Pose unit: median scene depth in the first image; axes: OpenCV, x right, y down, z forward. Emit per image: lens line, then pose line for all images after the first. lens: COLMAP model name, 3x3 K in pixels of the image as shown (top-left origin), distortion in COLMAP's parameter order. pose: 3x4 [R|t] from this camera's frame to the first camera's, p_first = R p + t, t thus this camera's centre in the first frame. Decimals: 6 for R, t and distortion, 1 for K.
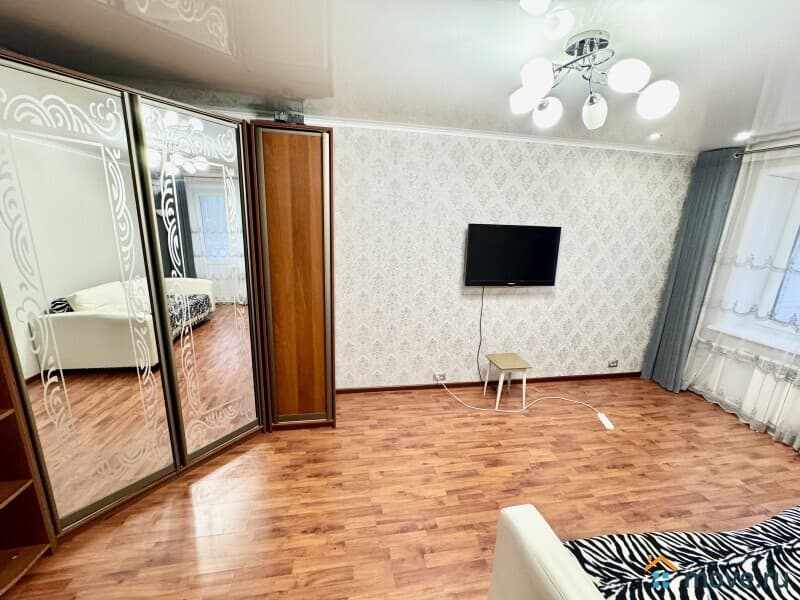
lens RADIAL K [[319.6, 0, 400.5], [0, 319.6, 299.4], [0, 0, 1]] dist [-0.001187, 0.000633]
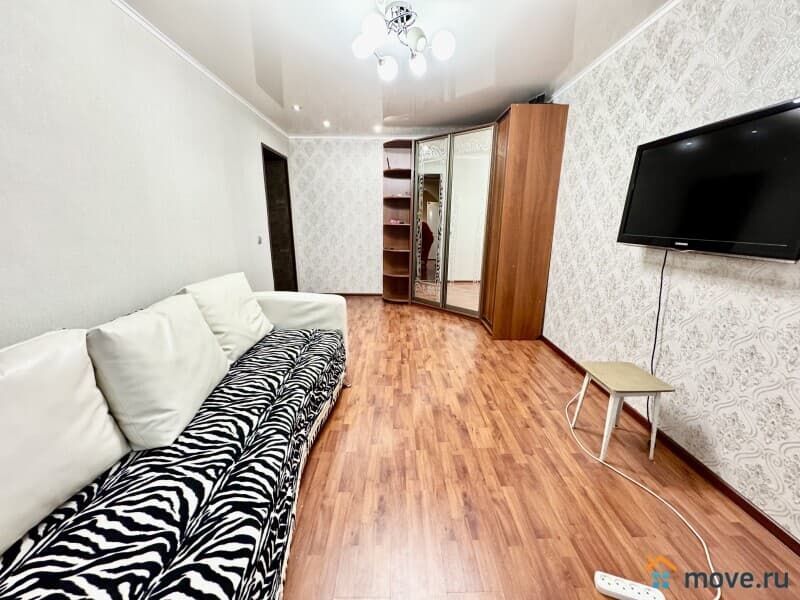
lens RADIAL K [[319.6, 0, 398.7], [0, 319.6, 297.0], [0, 0, 1]] dist [-0.001187, 0.000633]
pose [[-0.172386, 0.198591, -0.964803, 1.152642], [-0.241552, 0.941037, 0.236858, 0.023889], [0.954953, 0.273881, -0.114252, 0.787053]]
